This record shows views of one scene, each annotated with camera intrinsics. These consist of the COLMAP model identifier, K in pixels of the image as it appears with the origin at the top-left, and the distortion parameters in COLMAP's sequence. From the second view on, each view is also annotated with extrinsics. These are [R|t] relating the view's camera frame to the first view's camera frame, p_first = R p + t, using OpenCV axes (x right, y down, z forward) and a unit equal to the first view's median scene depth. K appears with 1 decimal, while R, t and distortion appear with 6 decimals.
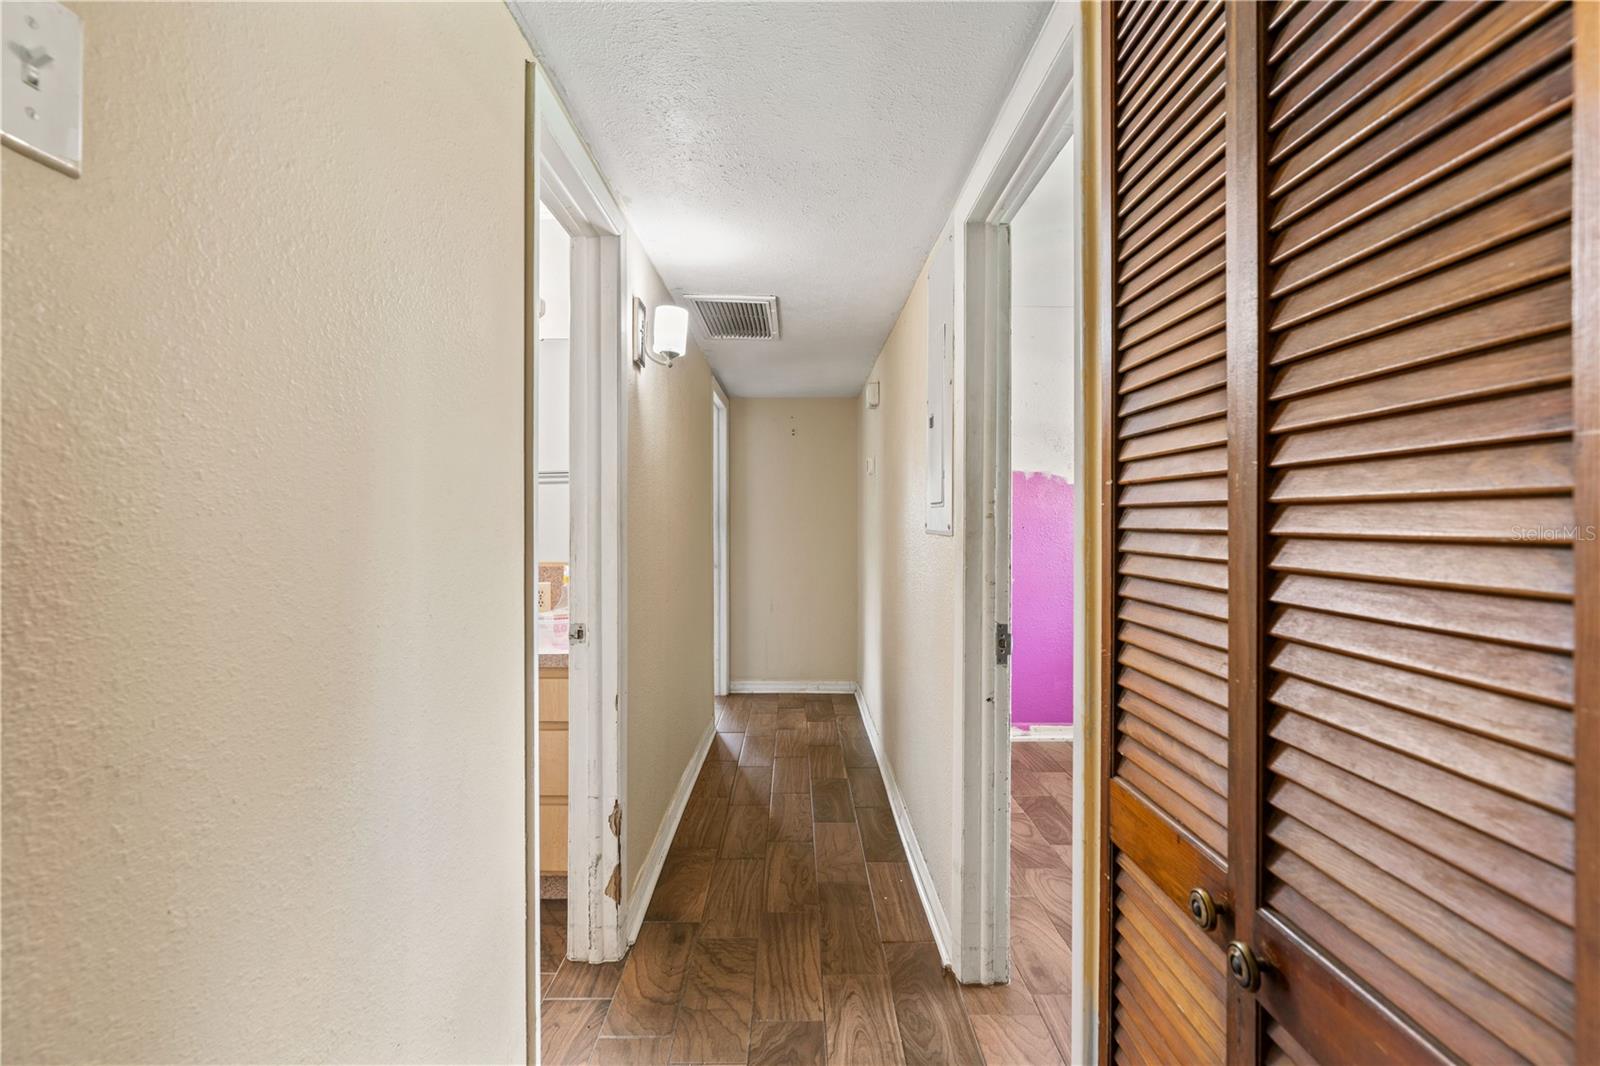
lens RADIAL K [[719.2, 0, 796.2], [0, 719.2, 524.0], [0, 0, 1]] dist [-0.010873, 0.003208]
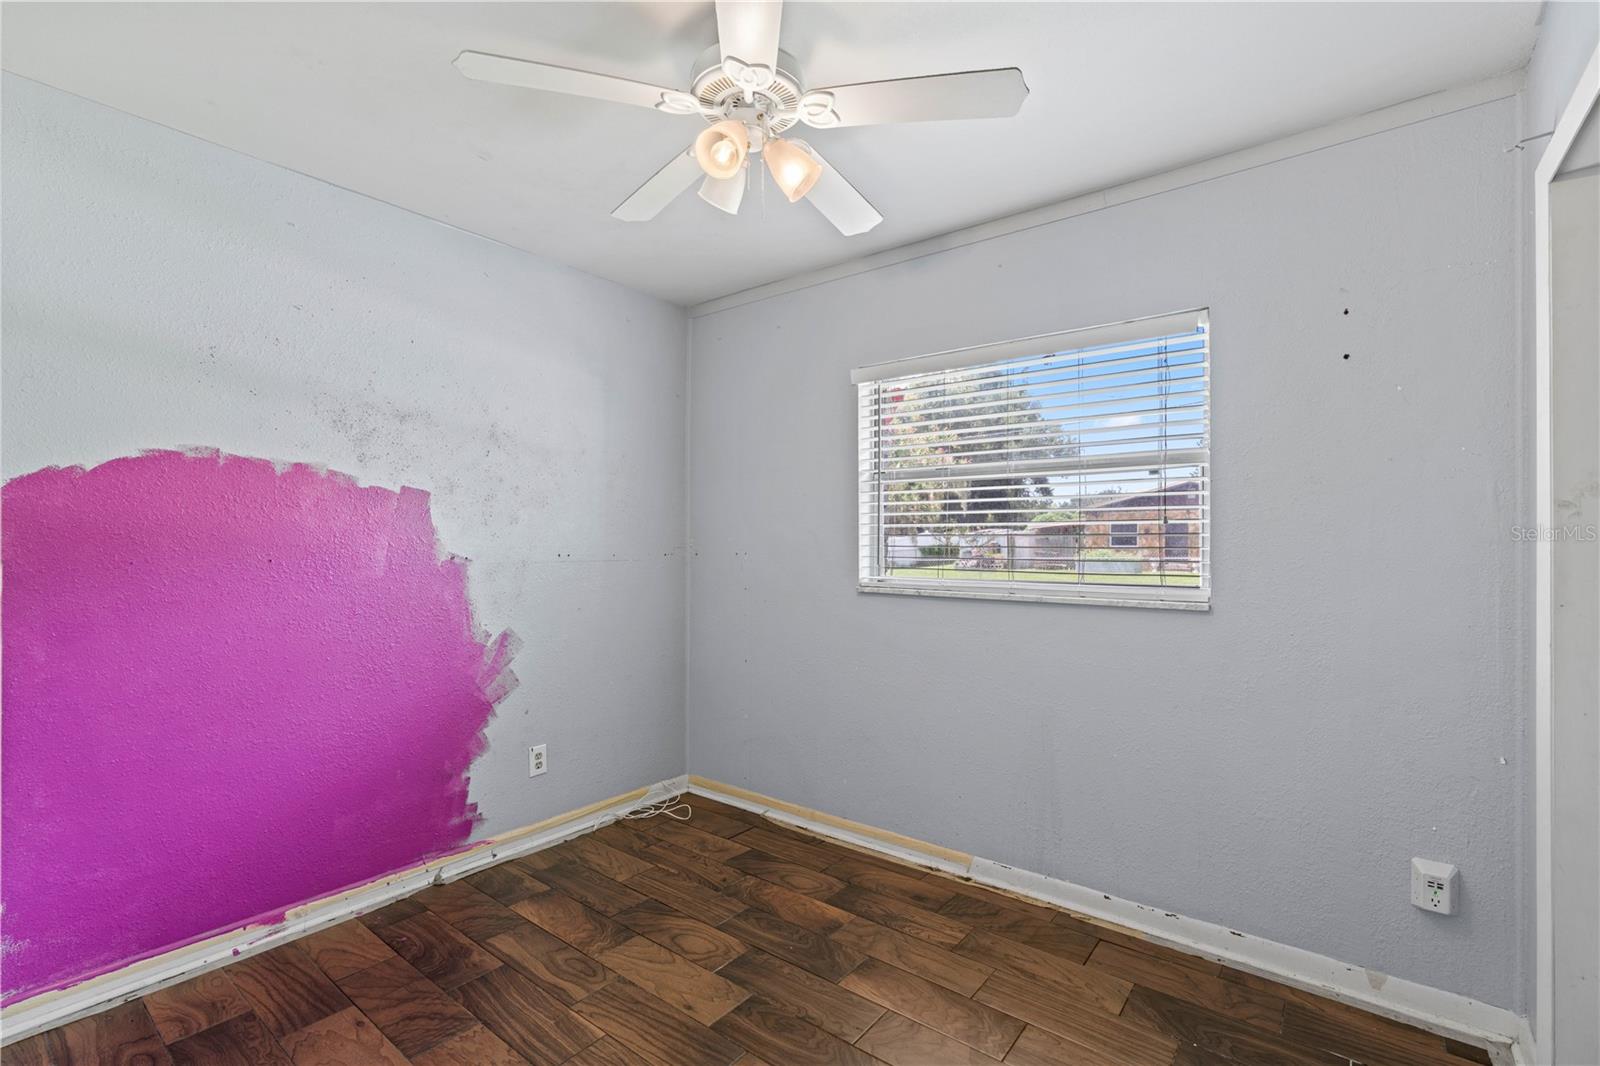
lens RADIAL K [[719.2, 0, 802.0], [0, 719.2, 535.2], [0, 0, 1]] dist [-0.010873, 0.003208]
pose [[0.616757, 0.003286, 0.787147, 0.133372], [0.005103, 0.999954, -0.008172, -0.007759], [-0.787137, 0.009057, 0.616712, 0.332137]]
